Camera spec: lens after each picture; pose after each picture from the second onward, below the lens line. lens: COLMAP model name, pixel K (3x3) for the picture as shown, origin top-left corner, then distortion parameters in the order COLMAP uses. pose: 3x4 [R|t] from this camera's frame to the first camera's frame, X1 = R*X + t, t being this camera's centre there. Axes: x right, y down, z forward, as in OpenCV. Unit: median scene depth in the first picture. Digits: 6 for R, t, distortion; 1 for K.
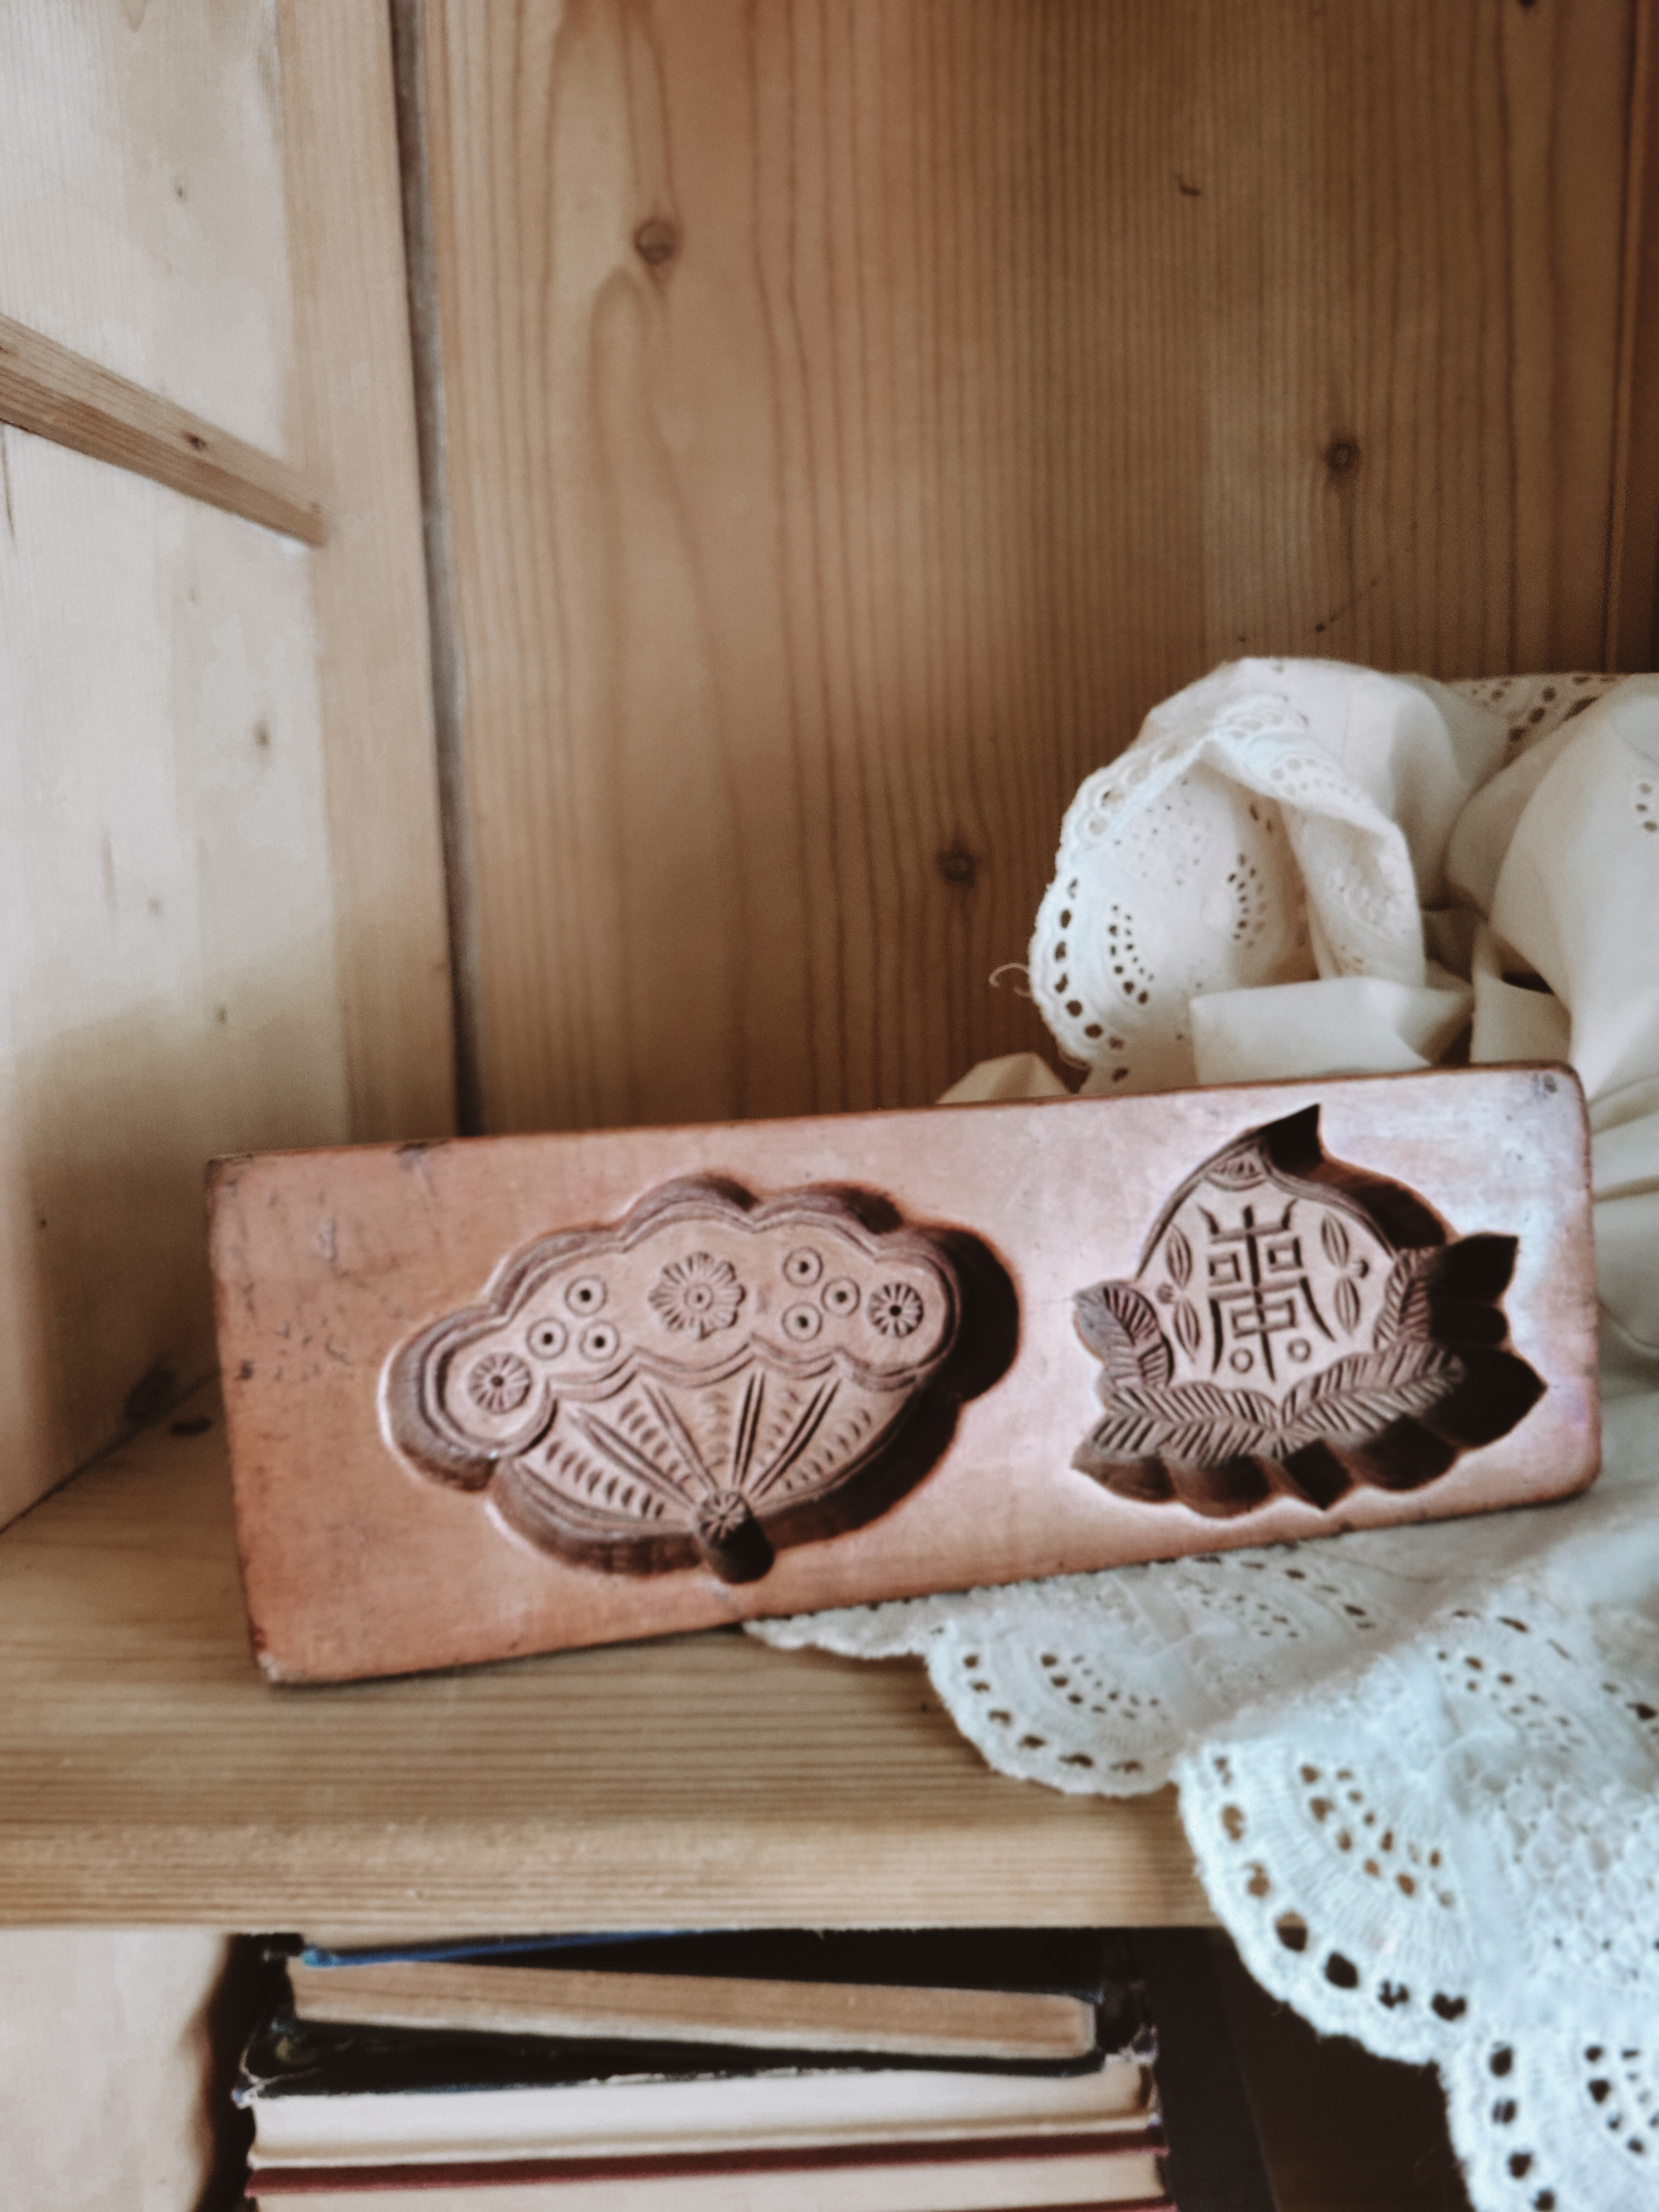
lens RADIAL K [[1588.1, 0, 829.5], [0, 1588.1, 1106.0], [0, 0, 1]] dist [0.006867, -0.027336]
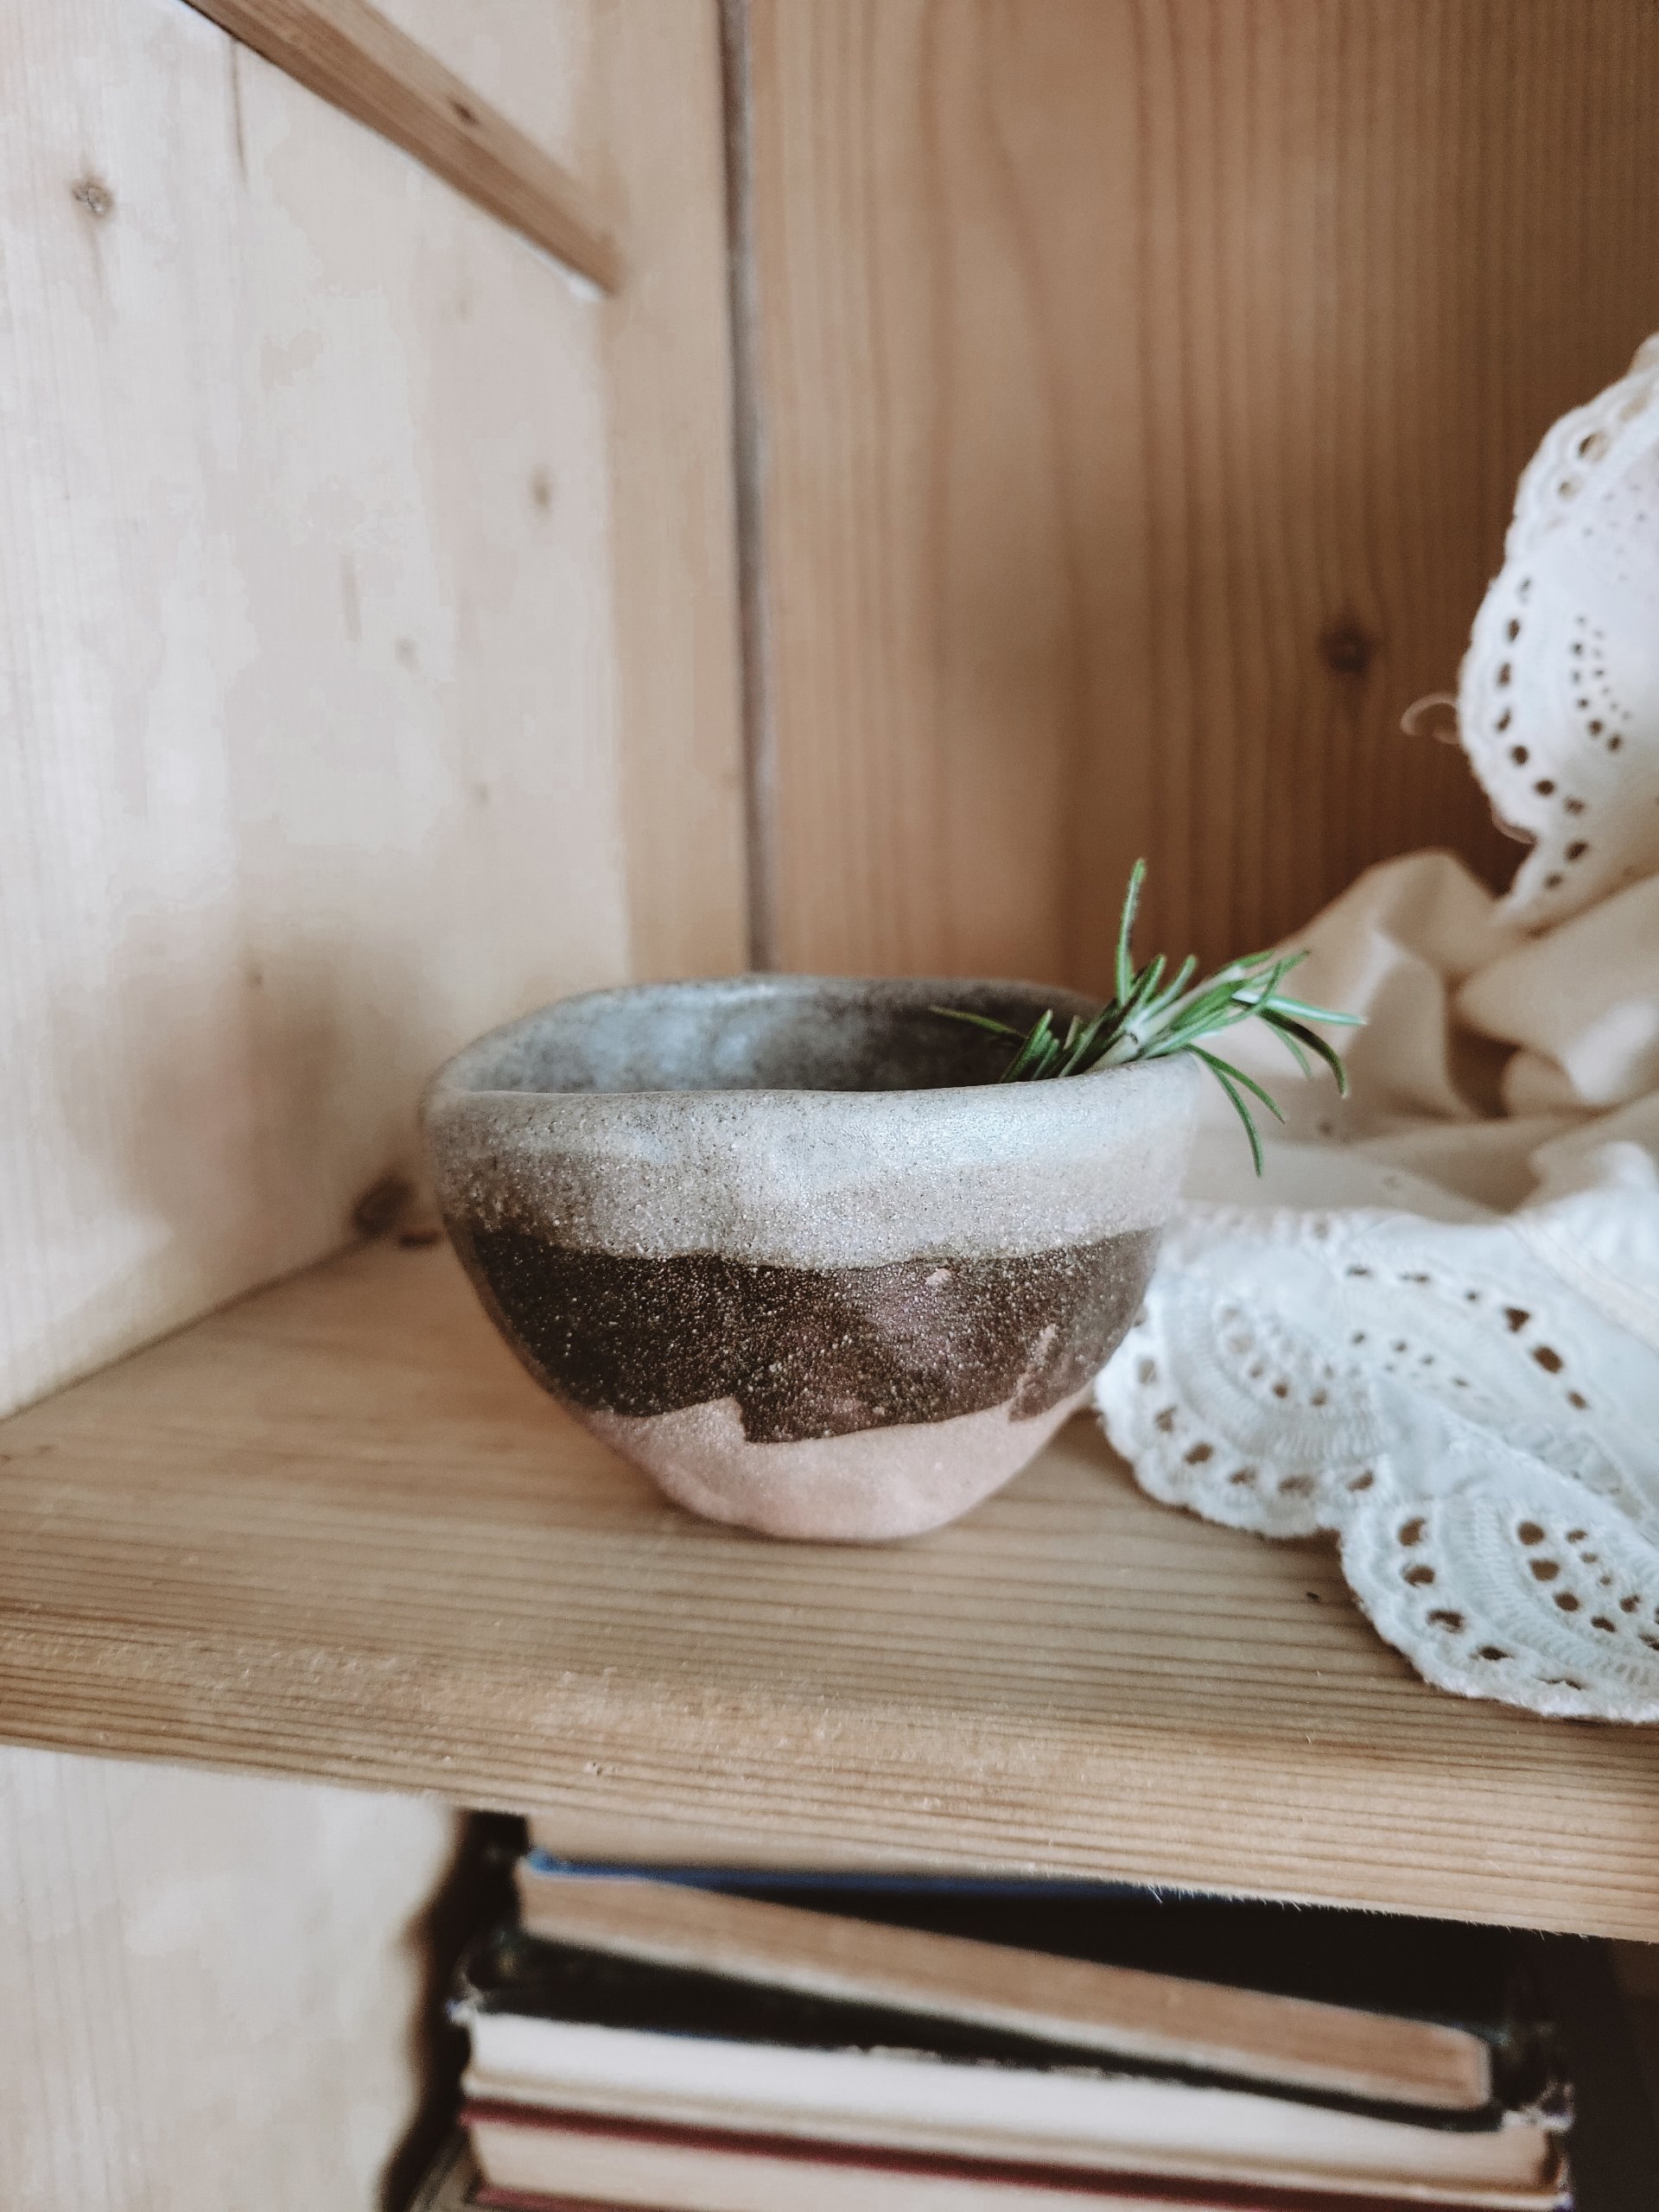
lens RADIAL K [[1613.4, 0, 829.5], [0, 1613.4, 1106.0], [0, 0, 1]] dist [-0.014682, -0.010052]
pose [[0.979475, 0.034676, -0.198562, -0.011087], [-0.031287, 0.999307, 0.020180, 0.103297], [0.199124, -0.013553, 0.979881, 0.179696]]
